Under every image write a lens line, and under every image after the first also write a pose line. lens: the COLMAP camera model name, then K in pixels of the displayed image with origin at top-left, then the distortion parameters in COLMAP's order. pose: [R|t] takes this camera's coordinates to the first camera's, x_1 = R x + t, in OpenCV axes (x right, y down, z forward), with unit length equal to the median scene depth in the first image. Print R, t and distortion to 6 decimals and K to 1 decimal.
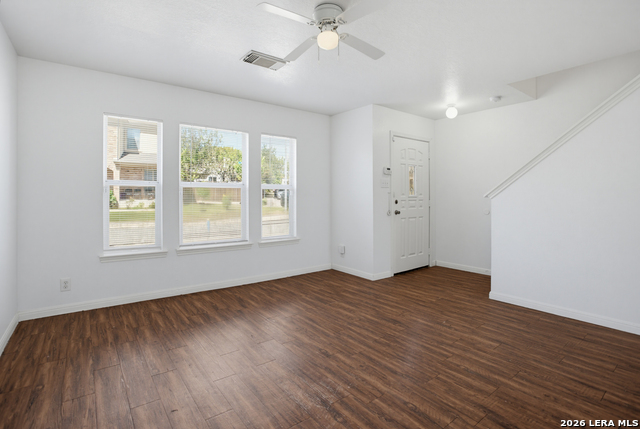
lens RADIAL K [[317.4, 0, 323.4], [0, 317.4, 210.3], [0, 0, 1]] dist [-0.057972, 0.020668]
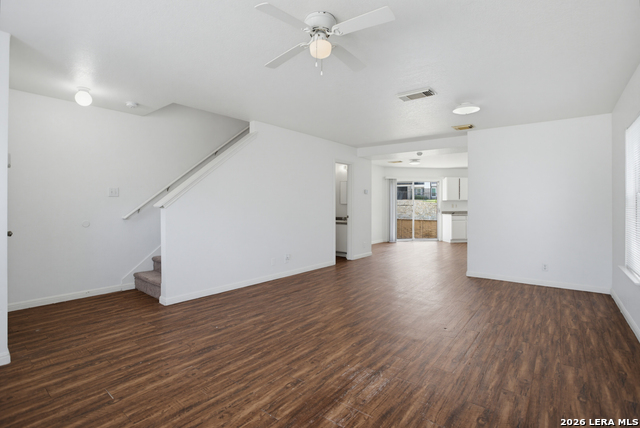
lens RADIAL K [[317.4, 0, 319.5], [0, 317.4, 204.5], [0, 0, 1]] dist [-0.057972, 0.020668]
pose [[-0.242007, 0.004031, 0.970266, -0.740297], [0.038212, 0.999255, 0.005380, -0.041673], [-0.969522, 0.038378, -0.241980, 0.963810]]
